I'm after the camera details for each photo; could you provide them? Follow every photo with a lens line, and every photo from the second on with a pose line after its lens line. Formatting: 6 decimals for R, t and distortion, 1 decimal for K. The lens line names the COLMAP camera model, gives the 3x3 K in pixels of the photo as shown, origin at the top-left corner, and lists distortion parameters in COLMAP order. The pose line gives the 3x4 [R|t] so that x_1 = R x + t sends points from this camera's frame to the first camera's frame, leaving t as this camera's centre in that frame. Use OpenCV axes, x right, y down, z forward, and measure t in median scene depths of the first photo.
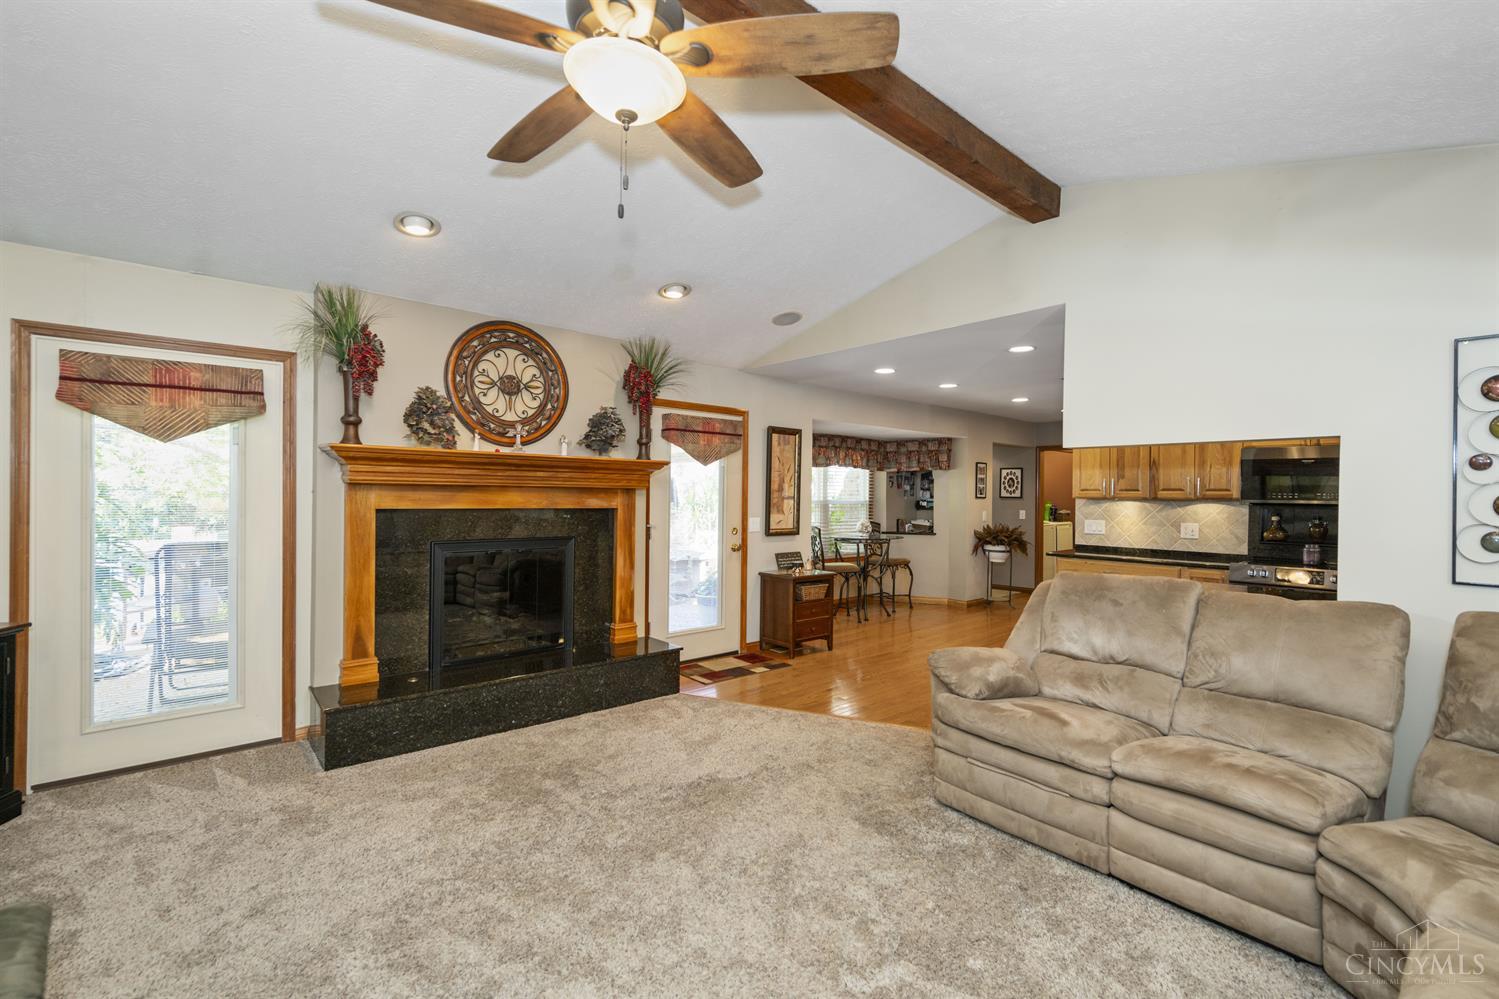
lens RADIAL K [[676.9, 0, 743.5], [0, 676.9, 489.3], [0, 0, 1]] dist [0.003576, 0.000110]
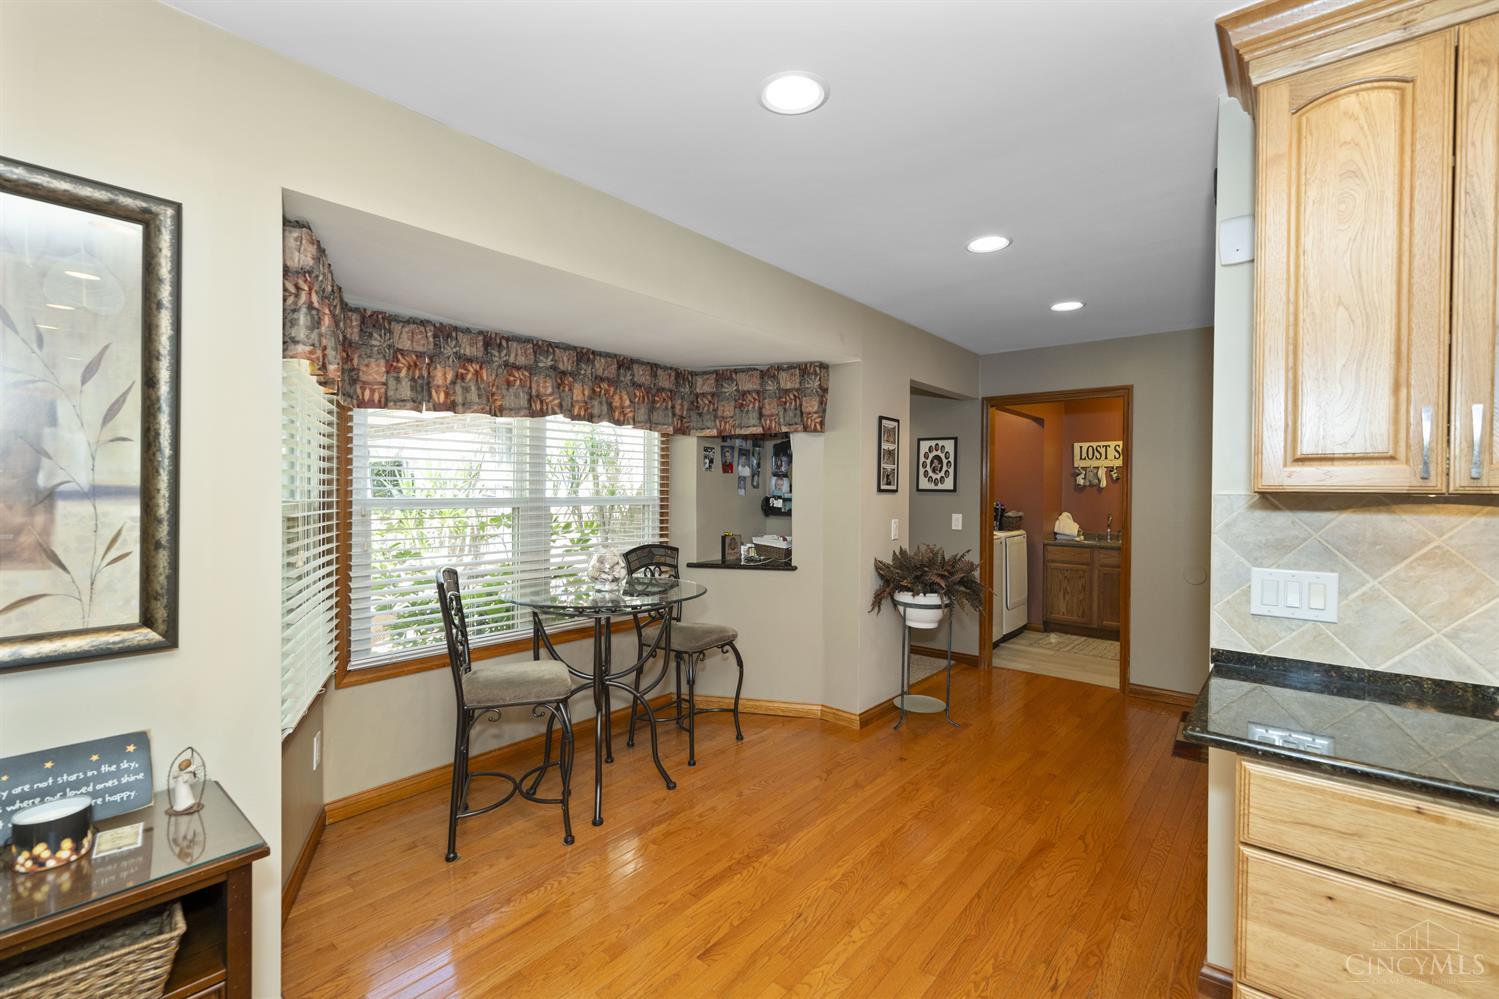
lens RADIAL K [[676.9, 0, 744.7], [0, 676.9, 488.3], [0, 0, 1]] dist [0.003576, 0.000110]
pose [[0.989410, -0.003290, 0.145111, 0.180516], [0.002104, 0.999963, 0.008325, 0.006148], [-0.145133, -0.007931, 0.989380, 0.540175]]
